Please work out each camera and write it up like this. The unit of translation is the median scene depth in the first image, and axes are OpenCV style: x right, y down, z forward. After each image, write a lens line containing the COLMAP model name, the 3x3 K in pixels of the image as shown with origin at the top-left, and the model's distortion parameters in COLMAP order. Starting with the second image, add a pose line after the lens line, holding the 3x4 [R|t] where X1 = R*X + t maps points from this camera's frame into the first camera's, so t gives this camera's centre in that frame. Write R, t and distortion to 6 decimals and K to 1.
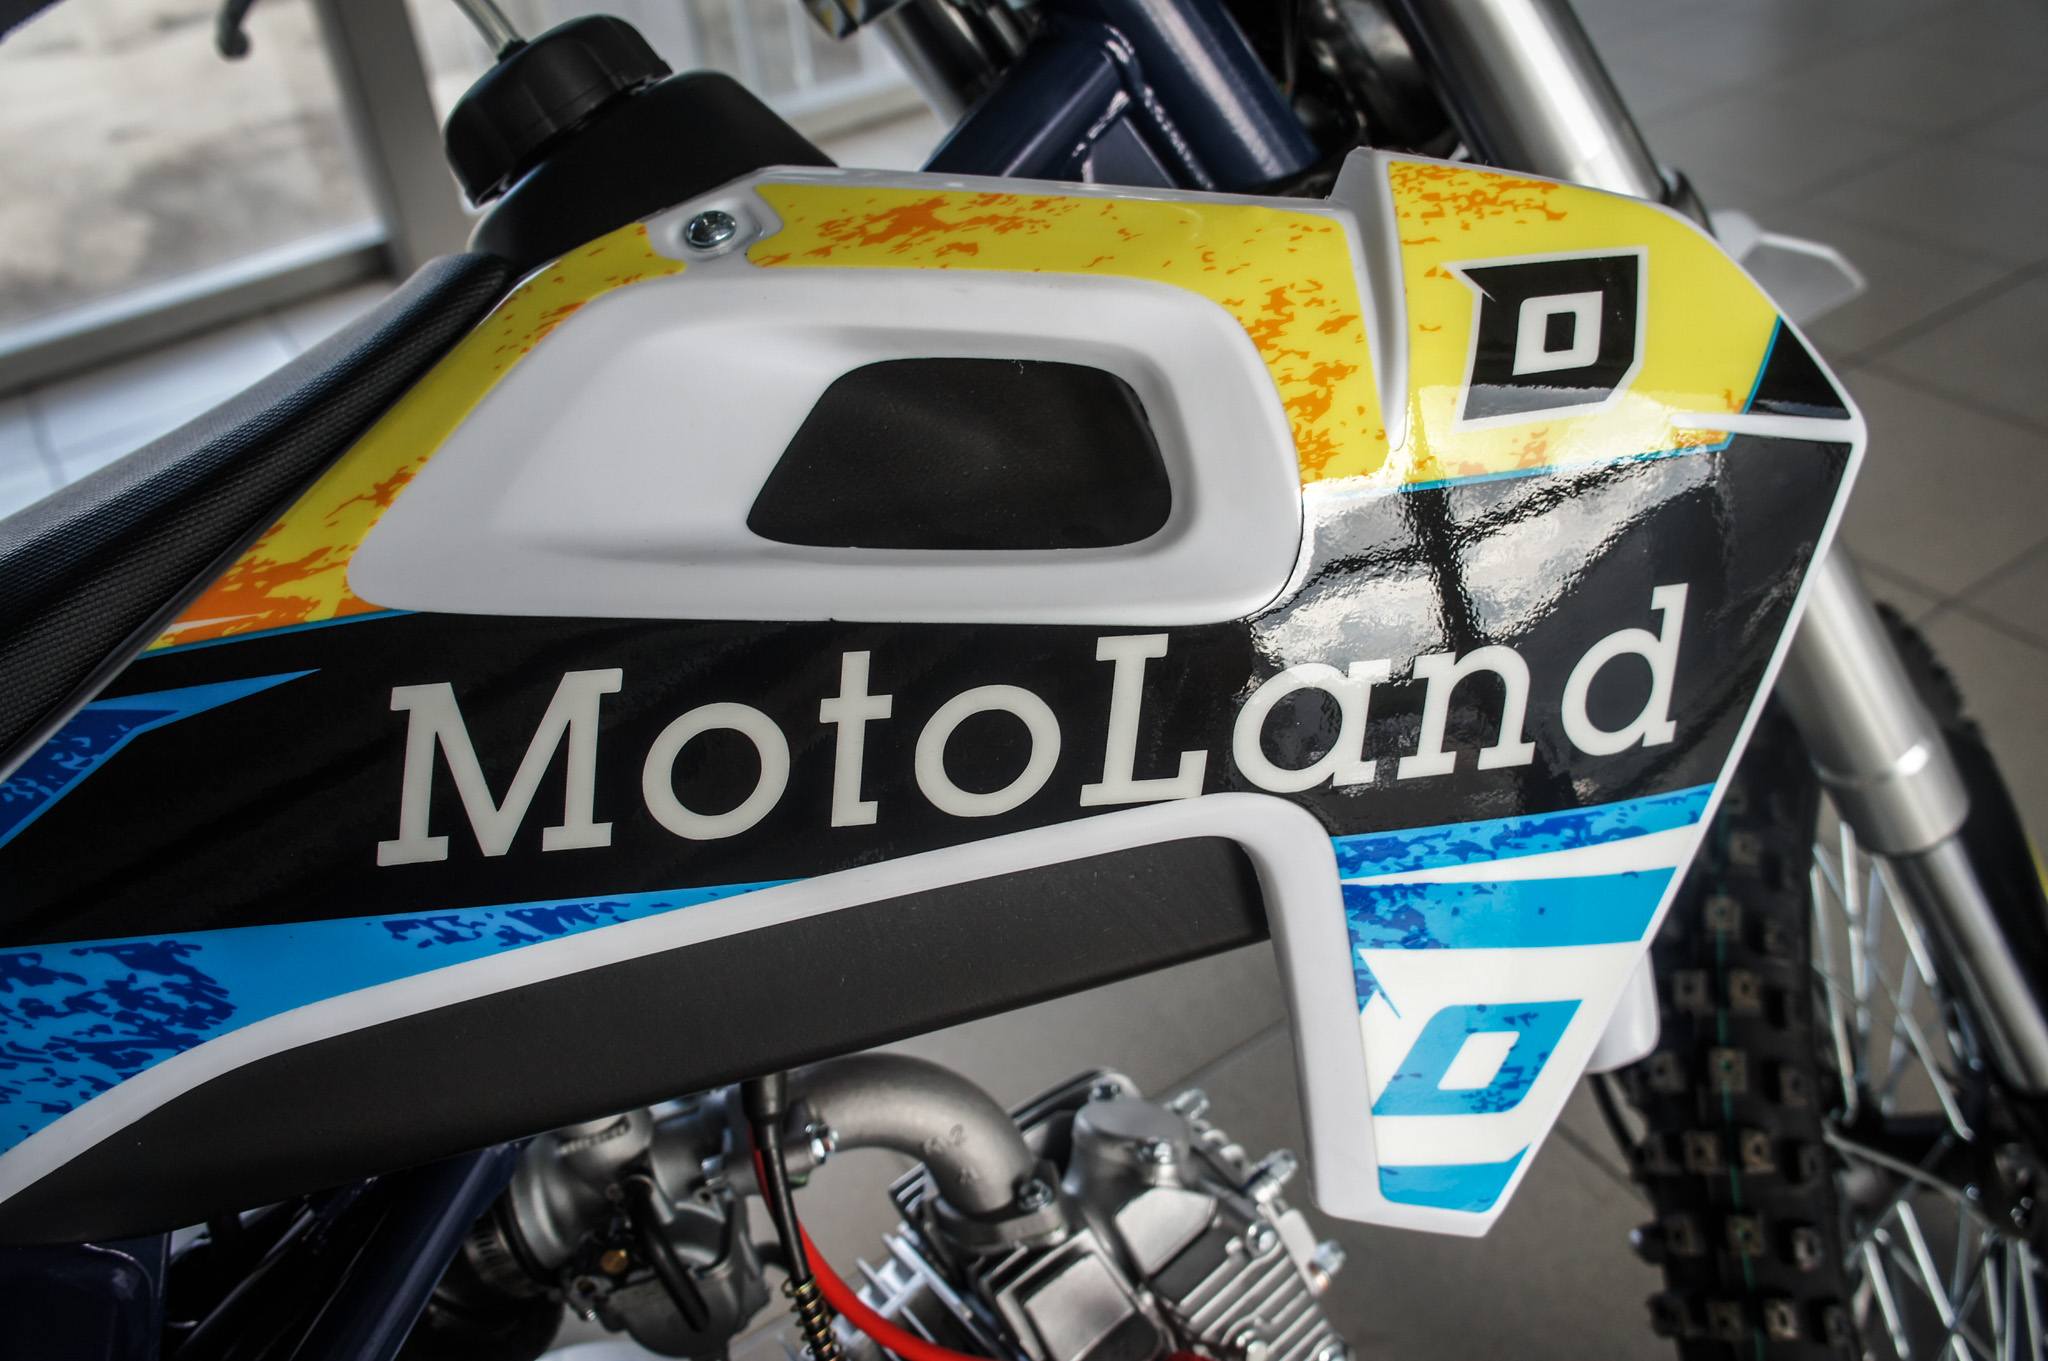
lens RADIAL K [[1776.3, 0, 1024.0], [0, 1776.3, 680.5], [0, 0, 1]] dist [-0.180447, 0.168129]
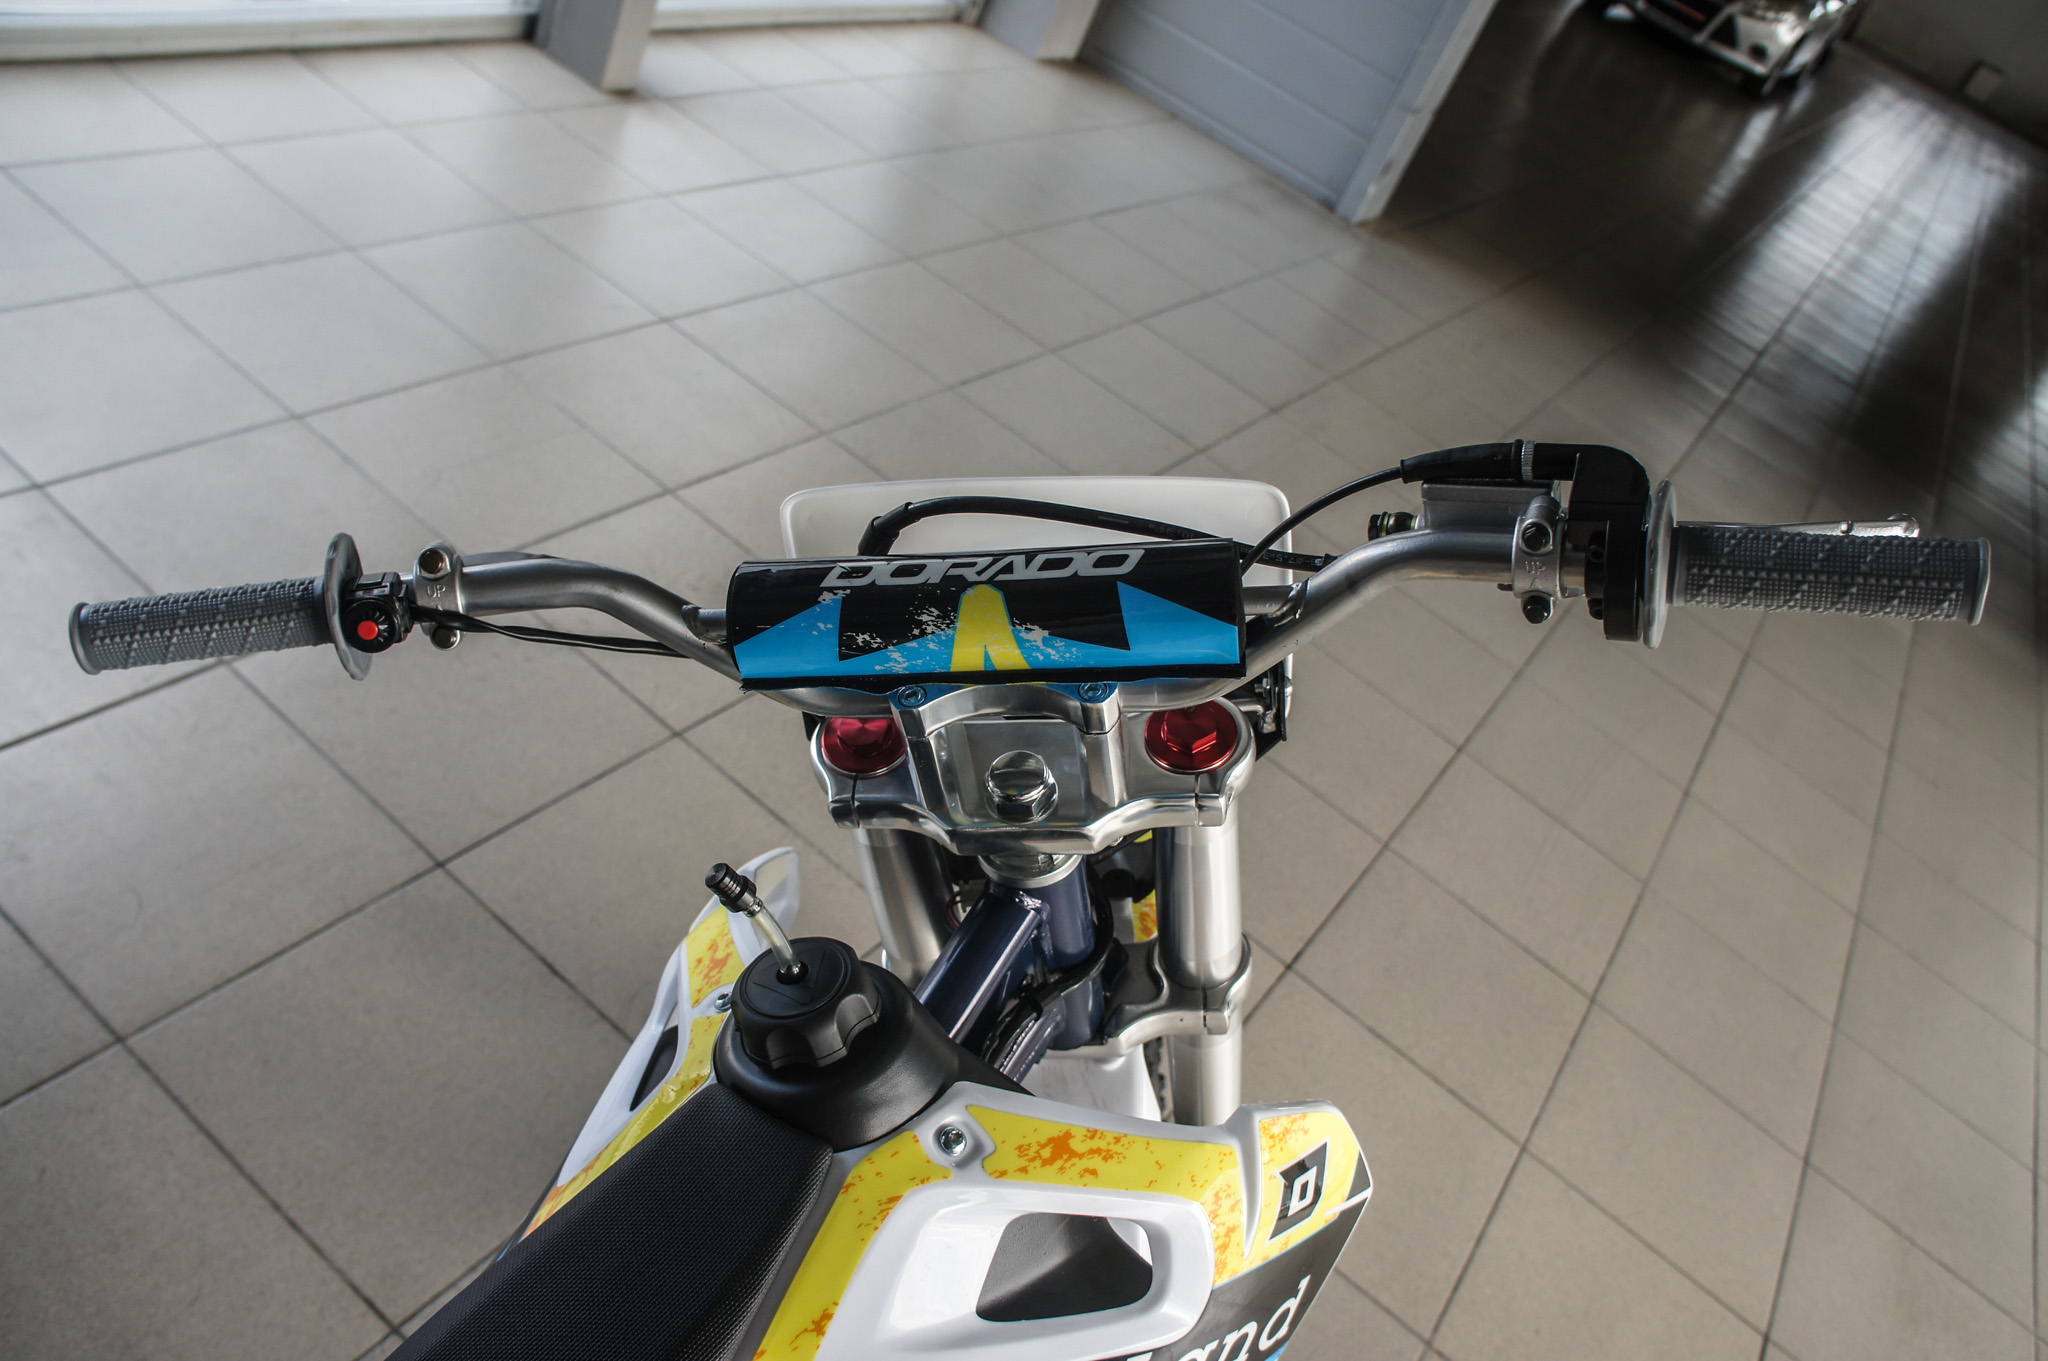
lens RADIAL K [[1776.3, 0, 1024.0], [0, 1776.3, 680.5], [0, 0, 1]] dist [-0.180447, 0.168129]
pose [[0.792738, 0.076507, 0.604742, -1.323630], [-0.169599, 0.980602, 0.098265, -0.965637], [-0.585493, -0.180462, 0.790336, -0.413492]]
